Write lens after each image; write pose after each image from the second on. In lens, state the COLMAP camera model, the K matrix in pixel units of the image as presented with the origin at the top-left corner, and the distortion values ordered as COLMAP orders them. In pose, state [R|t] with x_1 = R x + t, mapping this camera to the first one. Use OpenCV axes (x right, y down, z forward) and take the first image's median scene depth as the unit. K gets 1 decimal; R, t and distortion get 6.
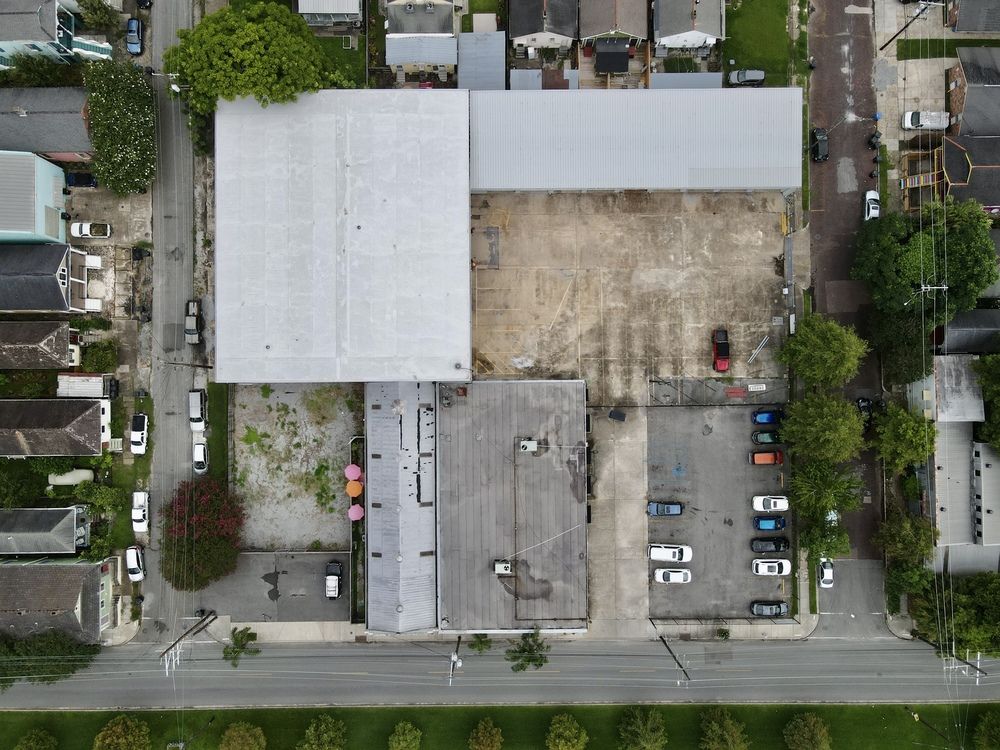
lens RADIAL K [[732.9, 0, 497.7], [0, 732.9, 369.4], [0, 0, 1]] dist [0.013965, 0.005009]
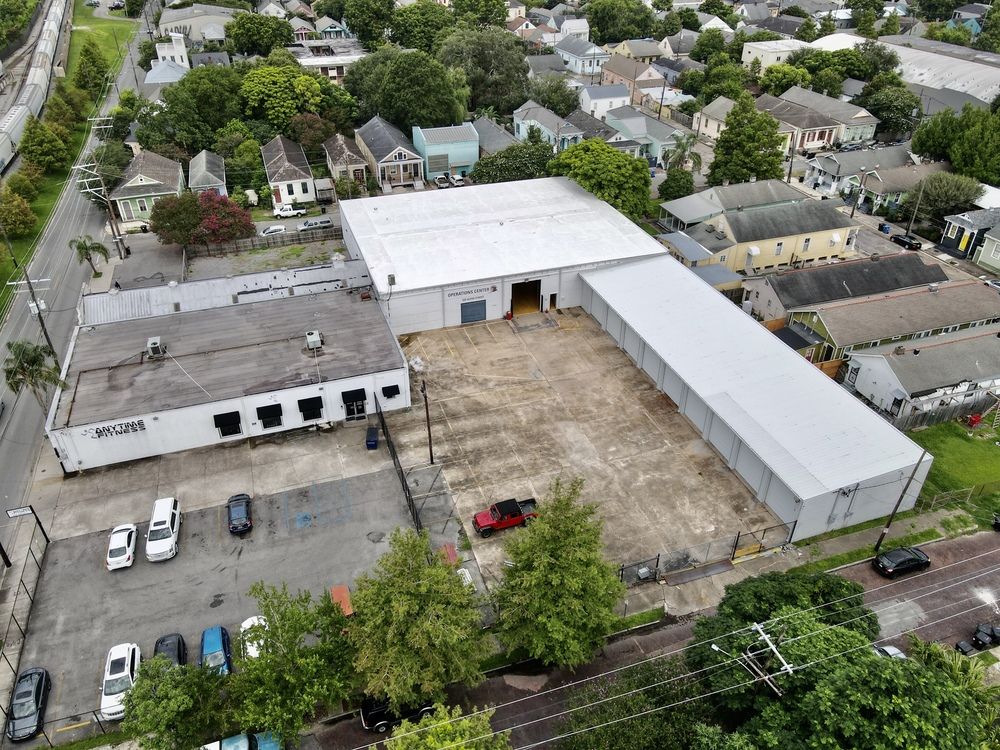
lens RADIAL K [[730.1, 0, 496.9], [0, 730.1, 375.8], [0, 0, 1]] dist [-0.002788, 0.029385]
pose [[0.310458, 0.518570, -0.796681, 0.727997], [-0.950305, 0.189744, -0.246817, 0.111574], [0.023174, 0.833716, 0.551707, 0.559802]]
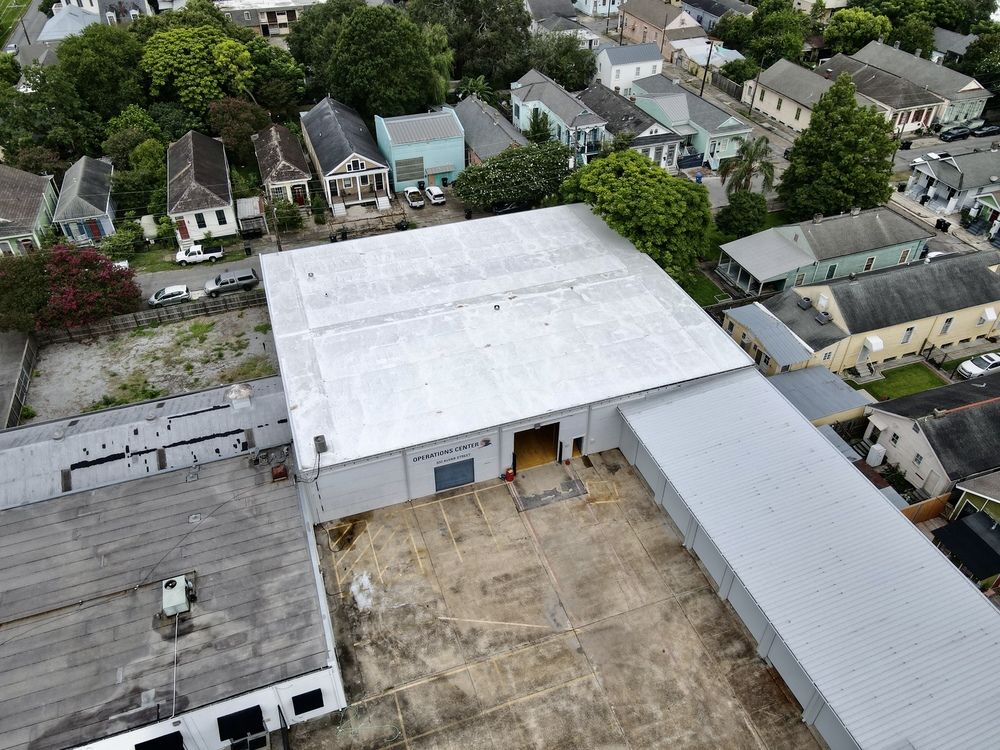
lens RADIAL K [[730.1, 0, 496.9], [0, 730.1, 375.8], [0, 0, 1]] dist [-0.002788, 0.029385]
pose [[0.320038, 0.594055, -0.738021, 0.351308], [-0.947037, 0.222291, -0.231748, -0.013302], [0.026384, 0.773101, 0.633734, 0.565226]]
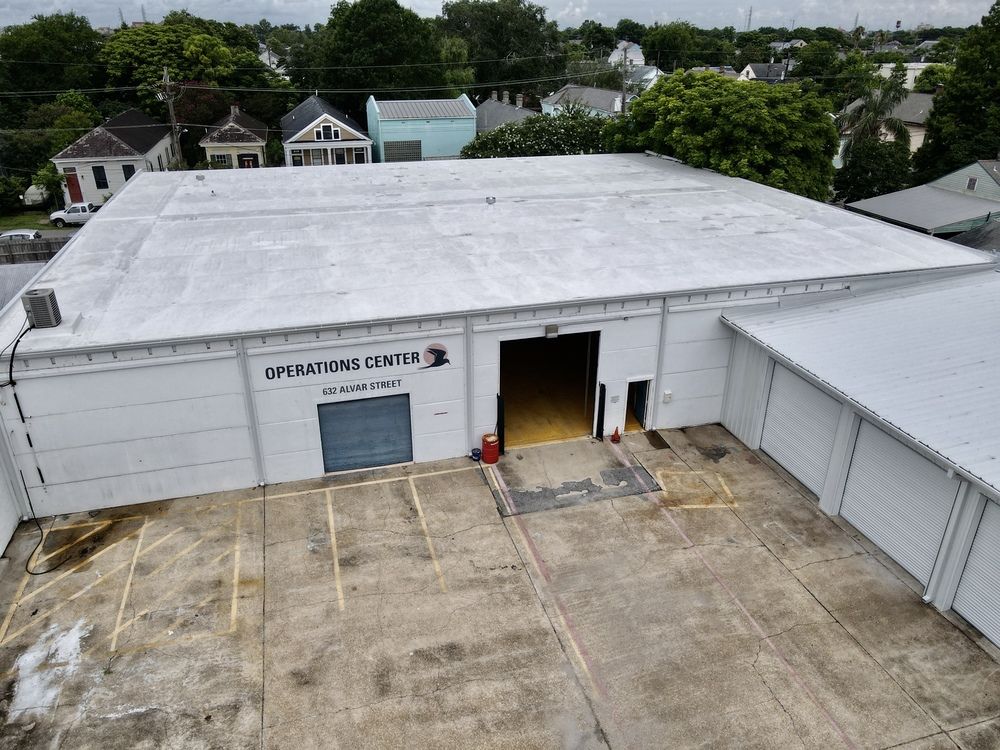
lens RADIAL K [[732.9, 0, 497.7], [0, 732.9, 369.4], [0, 0, 1]] dist [0.013965, 0.005009]
pose [[0.262236, 0.399071, -0.878621, 0.196838], [-0.964803, 0.126972, -0.230288, -0.085232], [0.019659, 0.908086, 0.418322, 0.858919]]
